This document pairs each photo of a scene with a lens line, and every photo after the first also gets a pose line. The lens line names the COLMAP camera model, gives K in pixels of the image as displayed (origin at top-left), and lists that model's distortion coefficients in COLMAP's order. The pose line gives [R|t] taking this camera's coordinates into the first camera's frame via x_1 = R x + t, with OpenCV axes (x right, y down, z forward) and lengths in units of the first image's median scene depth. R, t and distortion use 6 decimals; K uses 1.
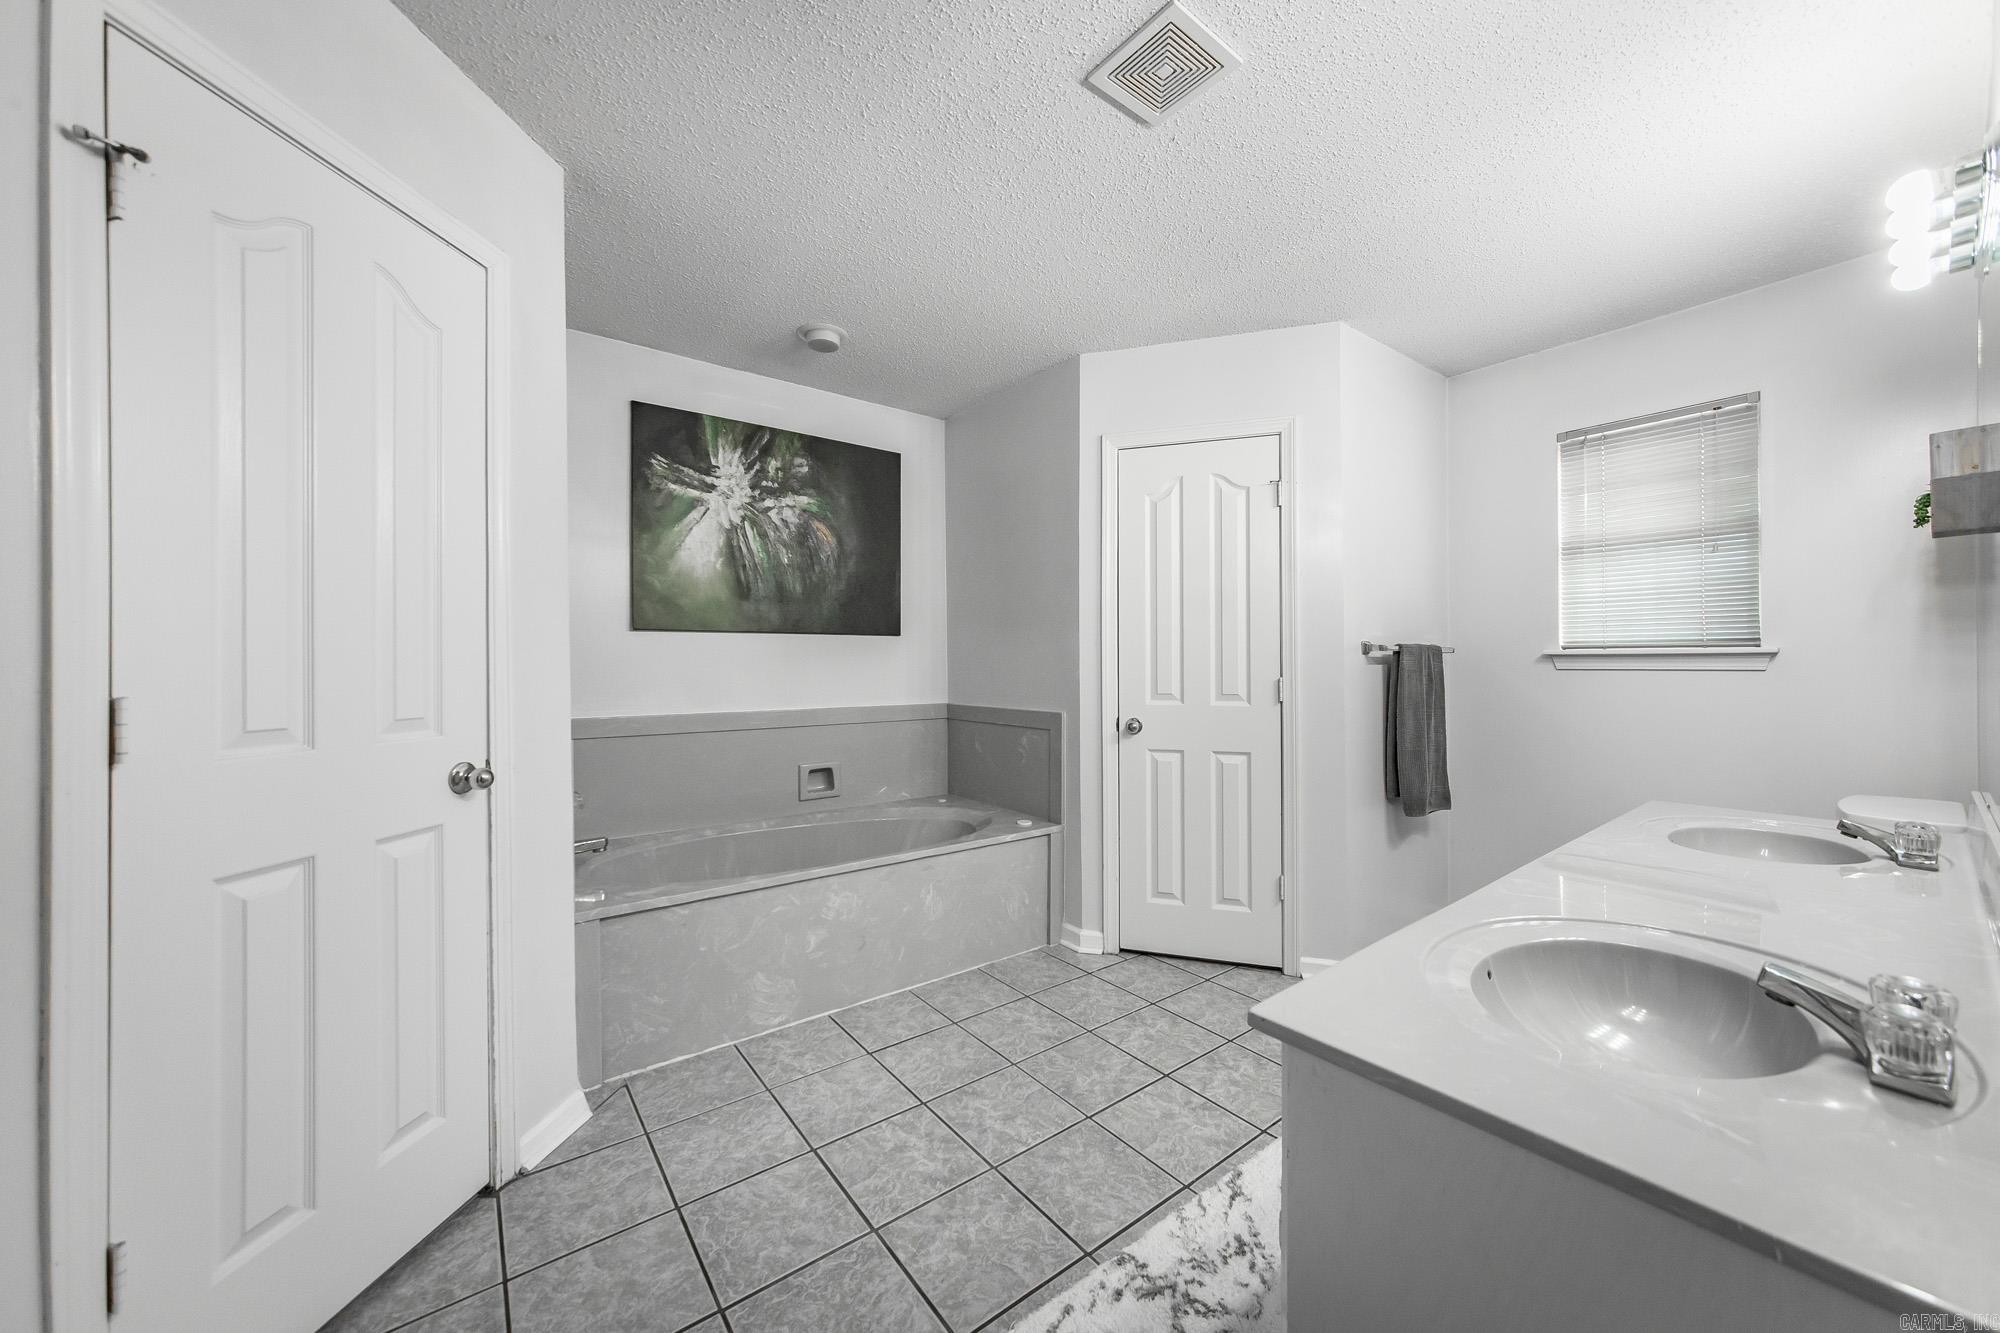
lens RADIAL K [[735.6, 0, 1007.6], [0, 735.6, 666.5], [0, 0, 1]] dist [-0.002080, -0.000194]
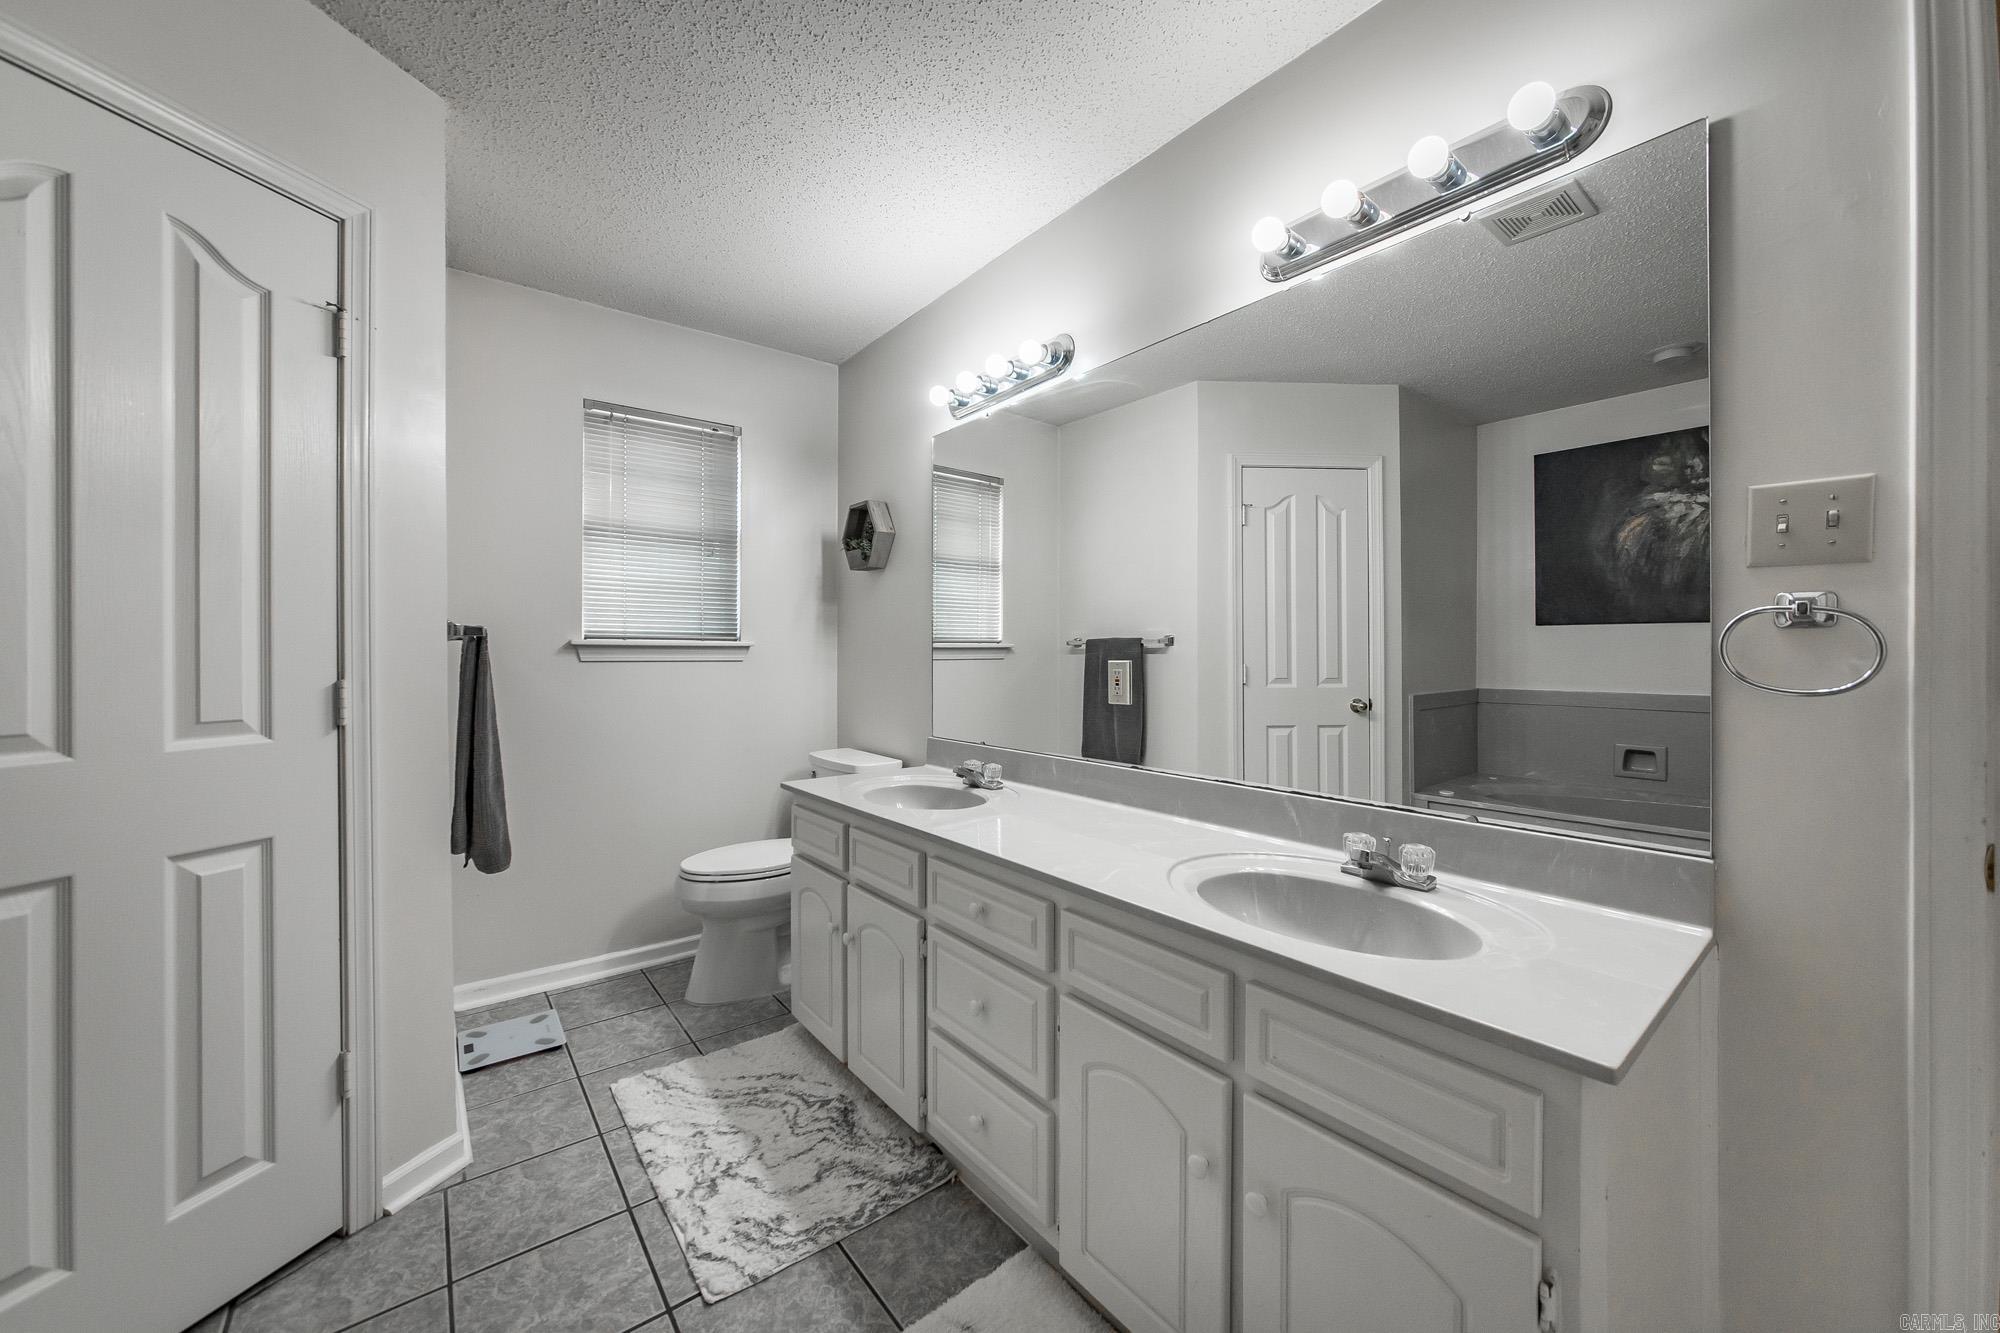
lens RADIAL K [[735.6, 0, 1005.5], [0, 735.6, 650.7], [0, 0, 1]] dist [-0.002080, -0.000194]
pose [[-0.011833, 0.007049, 0.999905, -0.161391], [0.004921, 0.999963, -0.006991, -0.000231], [-0.999918, 0.004838, -0.011867, 0.519824]]
